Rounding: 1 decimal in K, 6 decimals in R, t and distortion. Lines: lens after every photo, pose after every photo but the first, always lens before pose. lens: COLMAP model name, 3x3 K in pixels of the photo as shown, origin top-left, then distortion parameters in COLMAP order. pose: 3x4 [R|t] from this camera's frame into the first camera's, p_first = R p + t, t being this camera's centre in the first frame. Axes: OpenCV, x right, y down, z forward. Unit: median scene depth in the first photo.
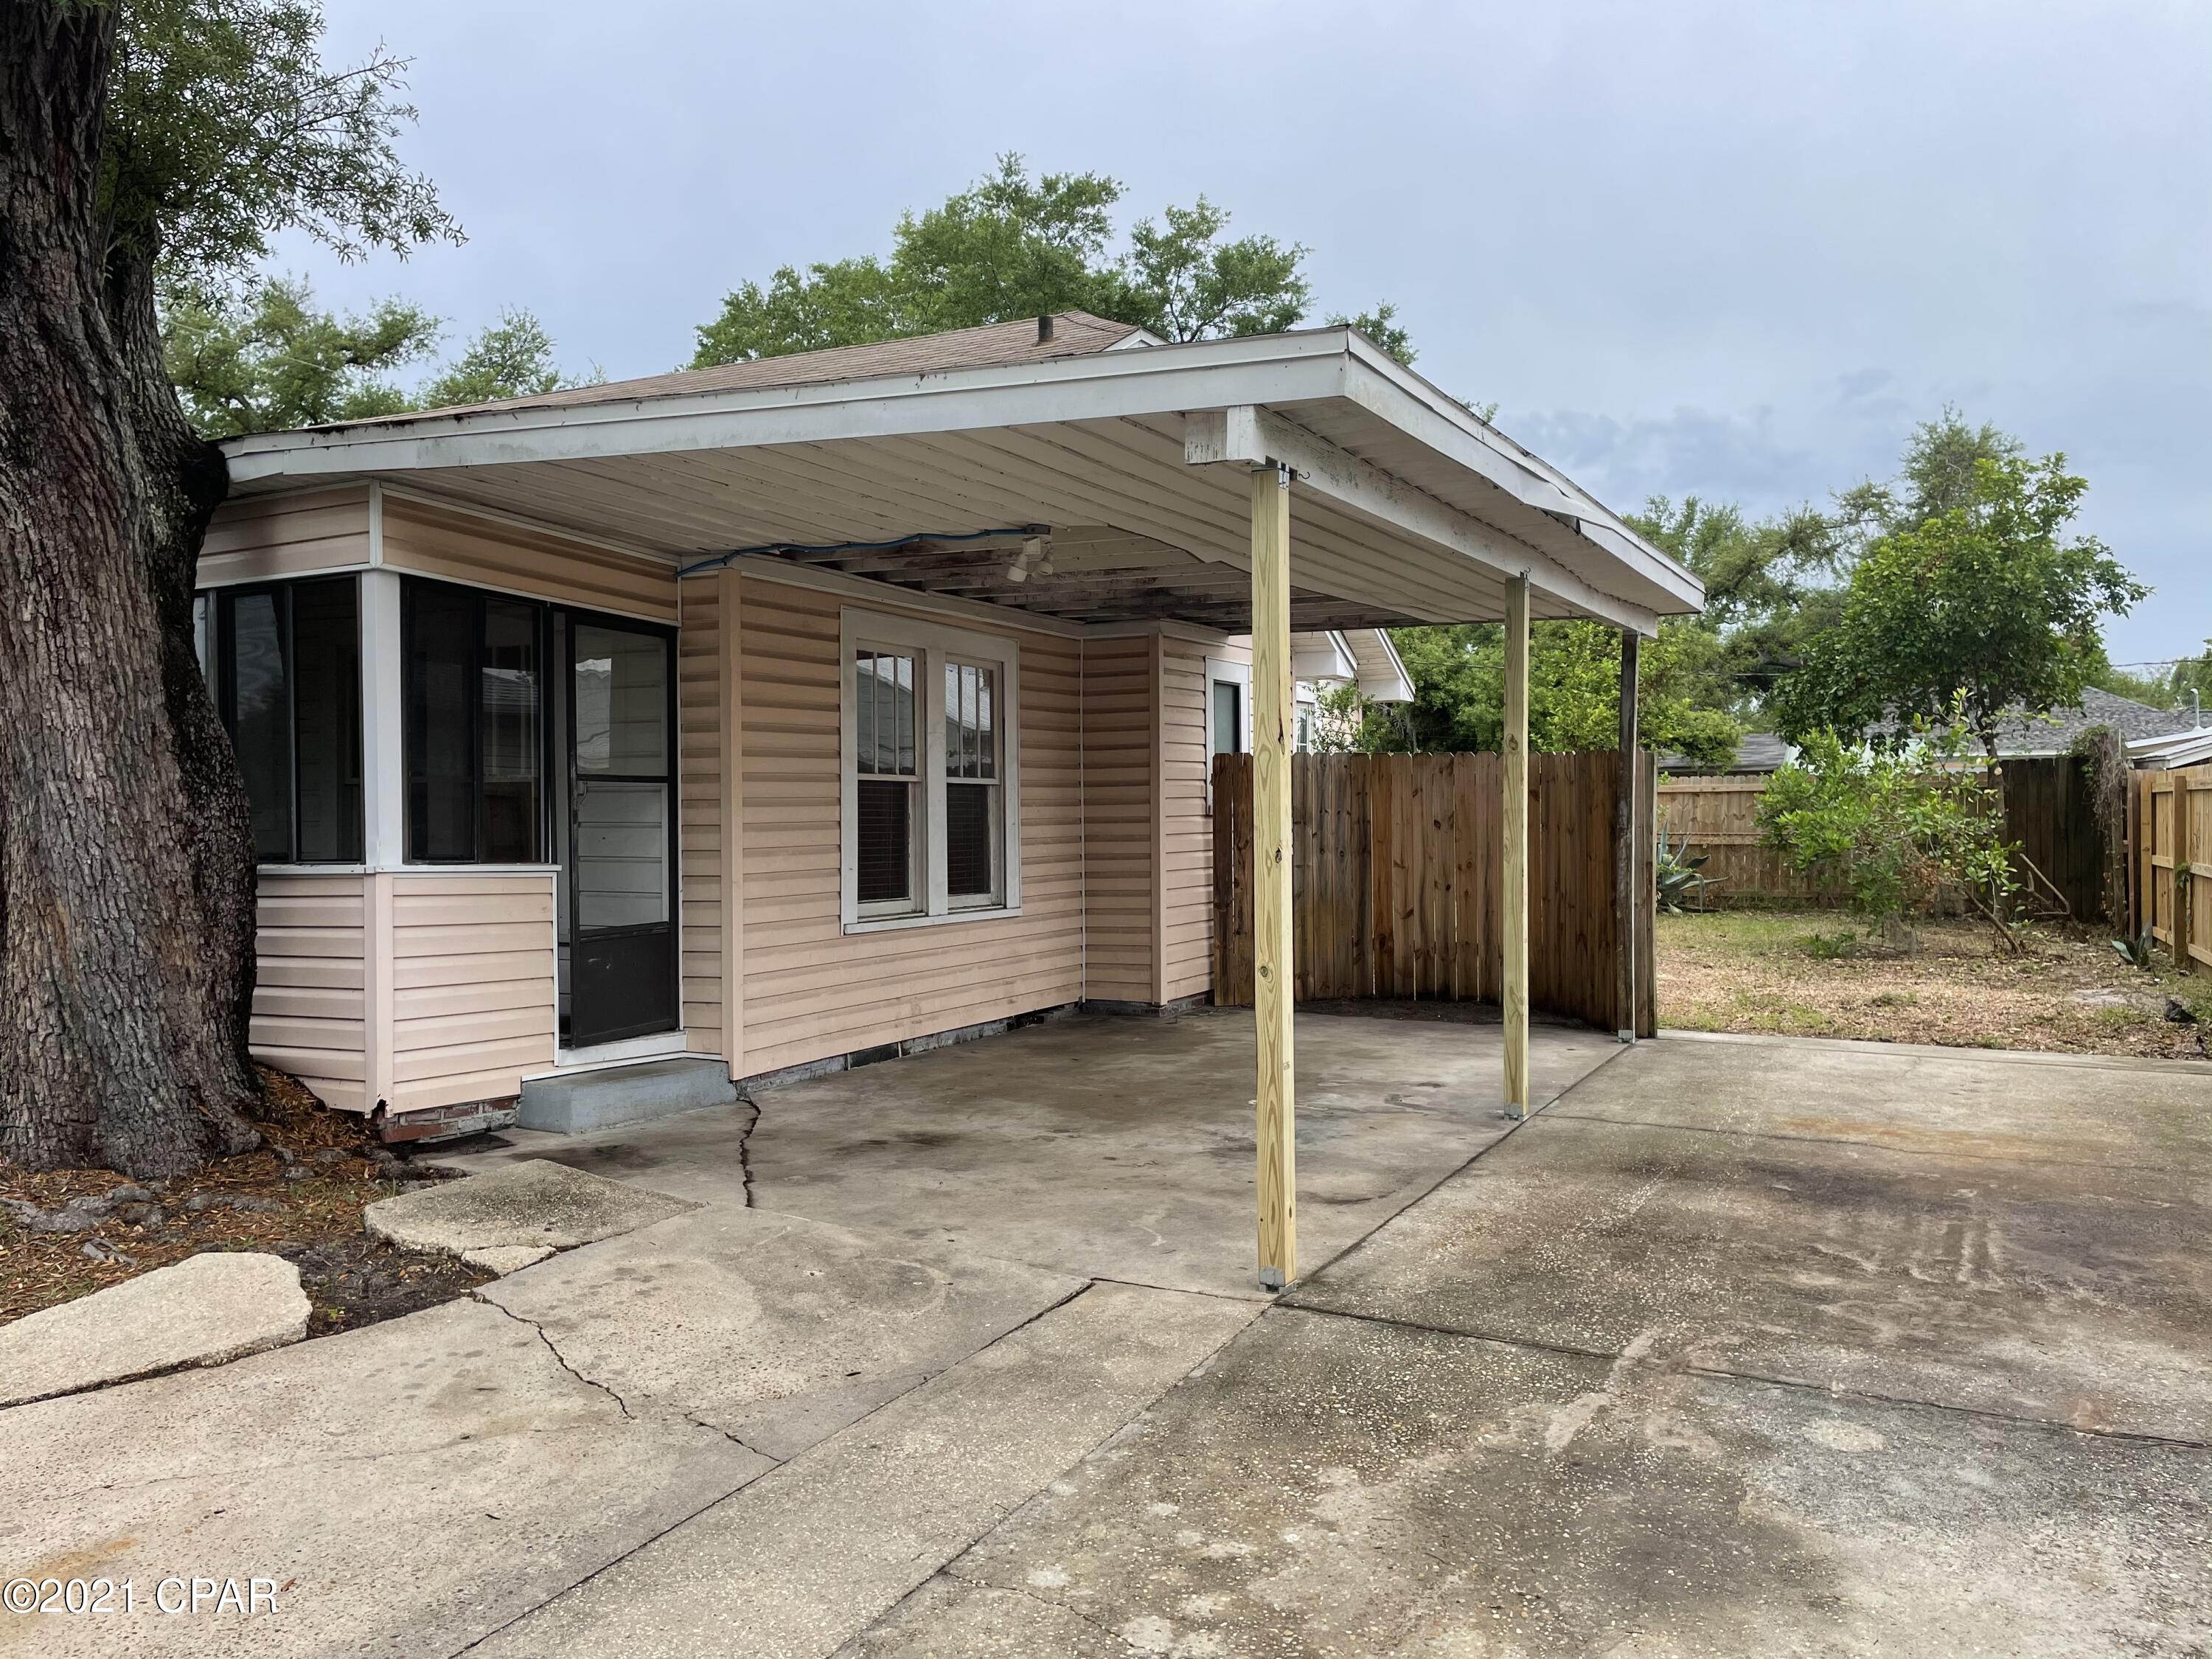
lens RADIAL K [[1675.6, 0, 1126.8], [0, 1675.6, 821.3], [0, 0, 1]] dist [0.087242, -0.107196]
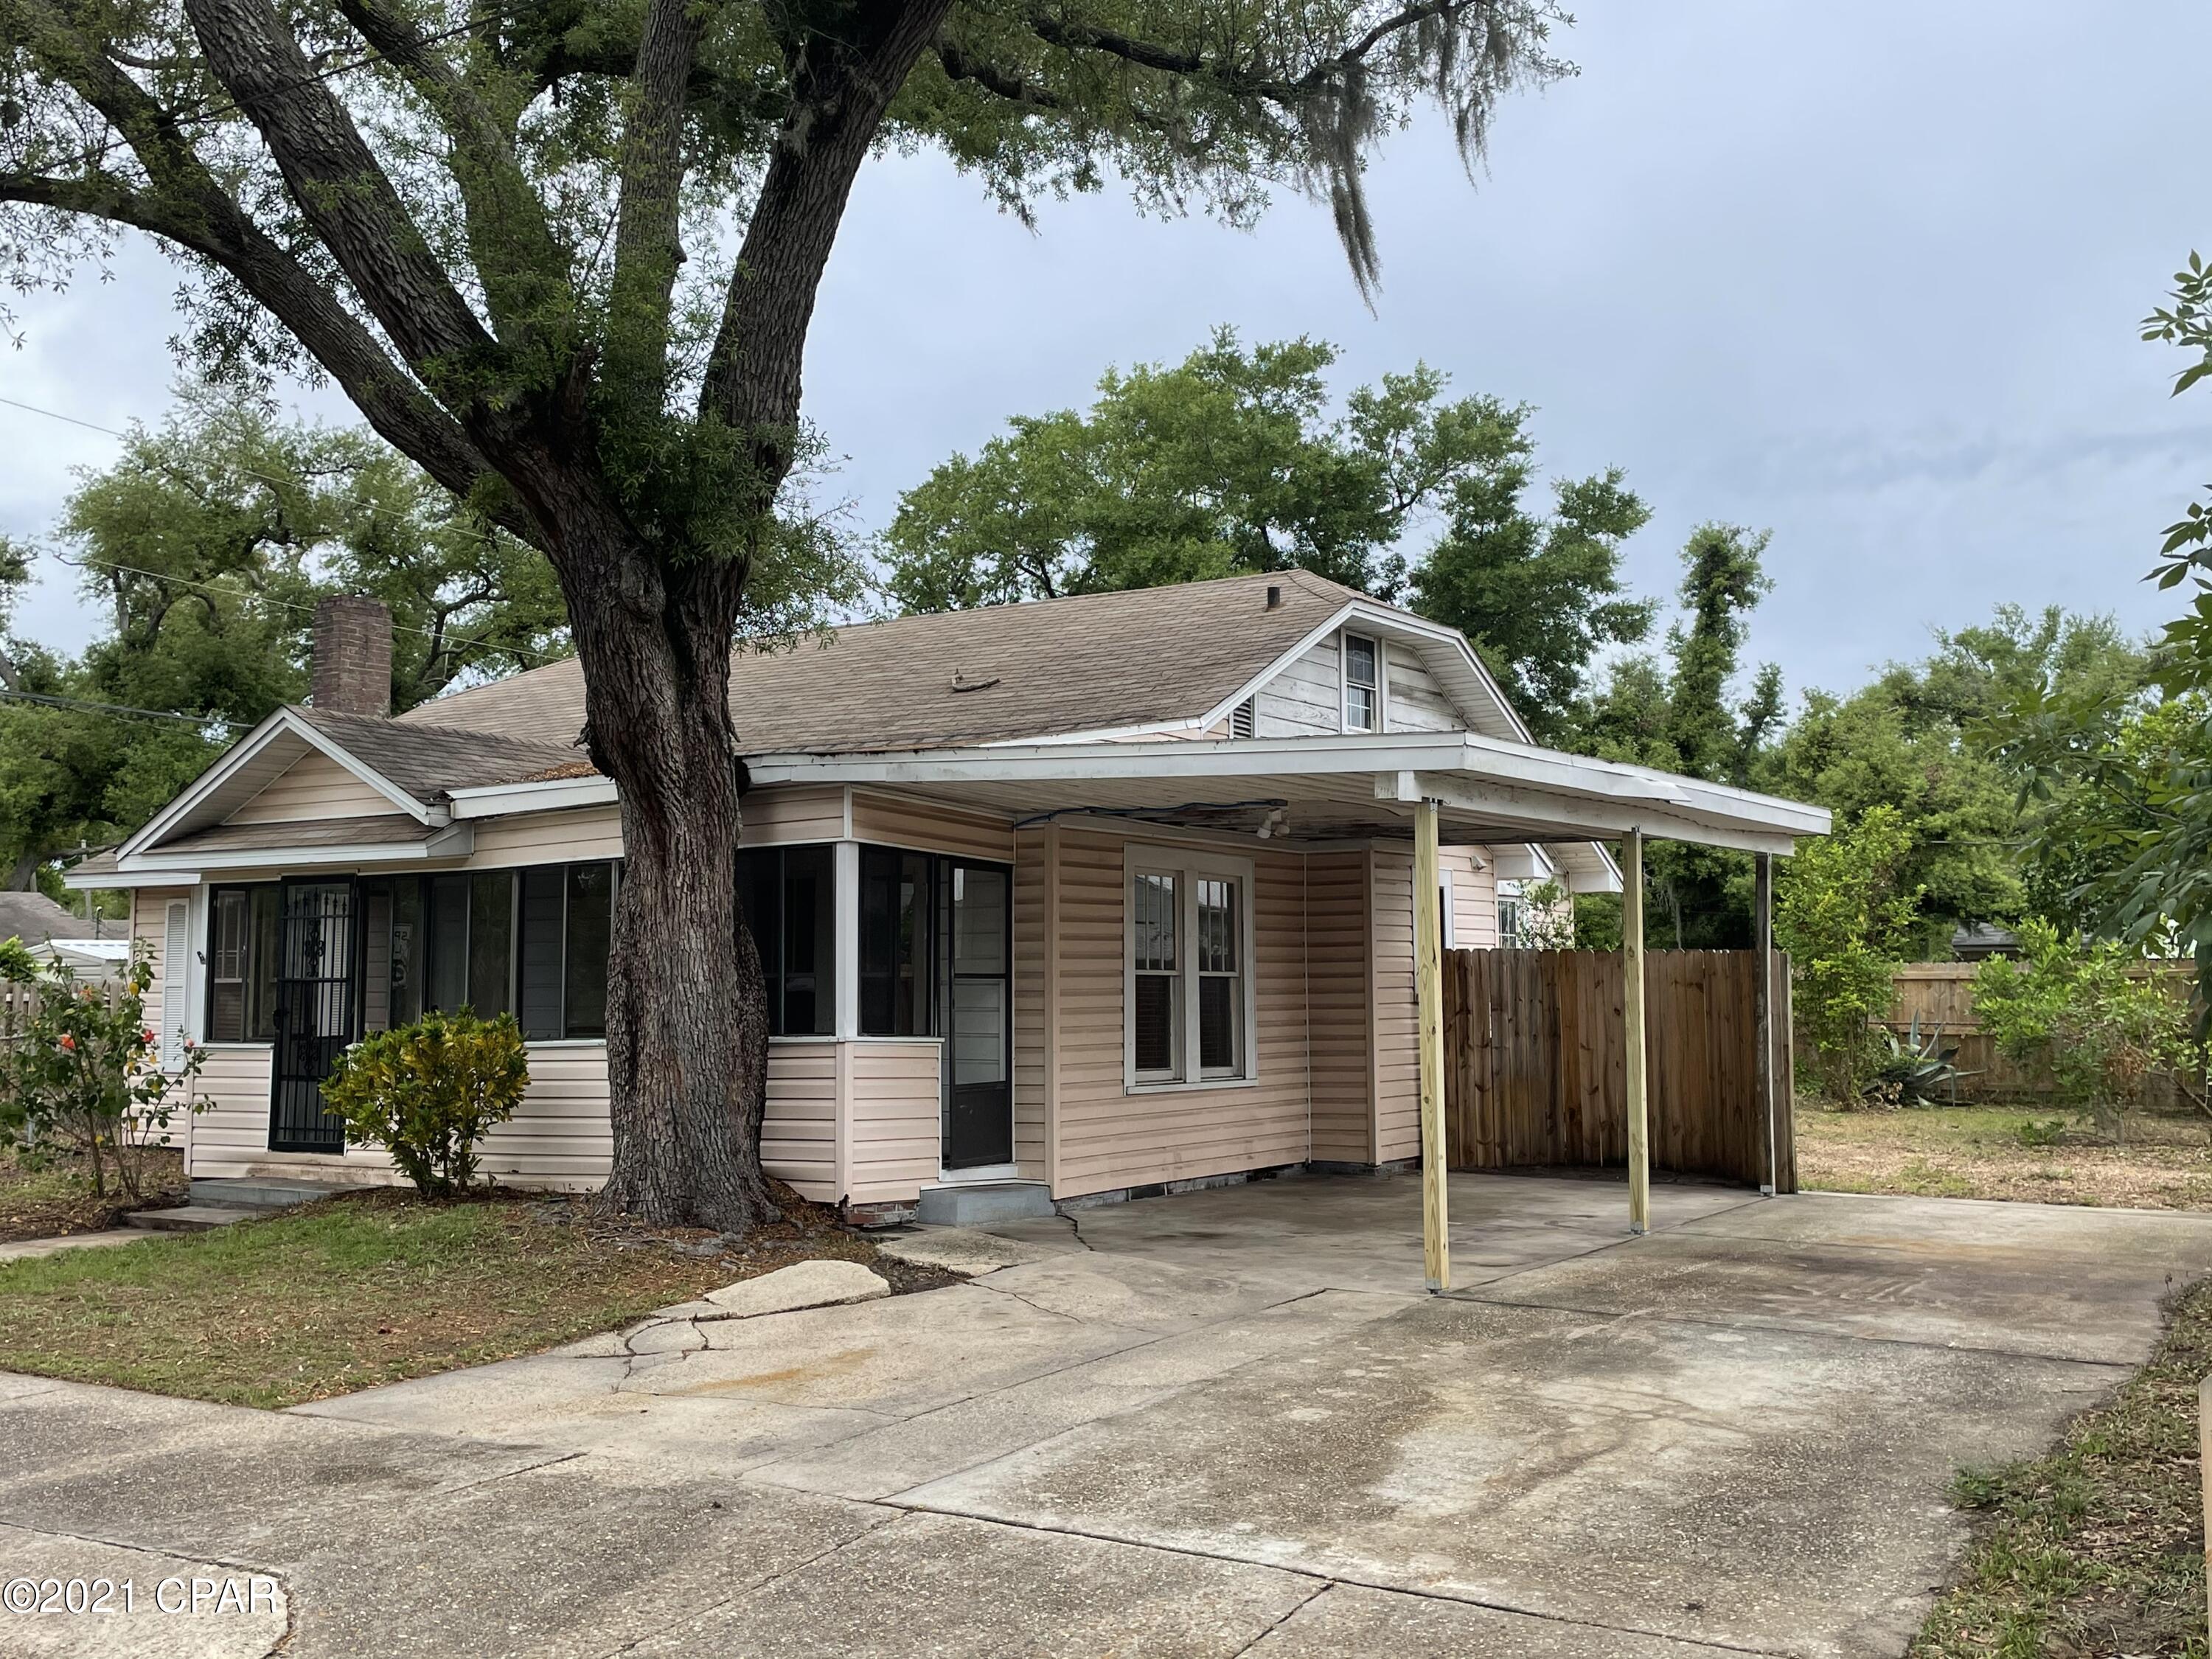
lens RADIAL K [[2156.1, 0, 1114.0], [0, 2156.1, 791.0], [0, 0, 1]] dist [0.085828, 0.000000]
pose [[0.994150, -0.008222, -0.107696, 0.004138], [-0.002370, 0.995197, -0.097862, -0.003003], [0.107983, 0.097545, 0.989356, -0.671515]]
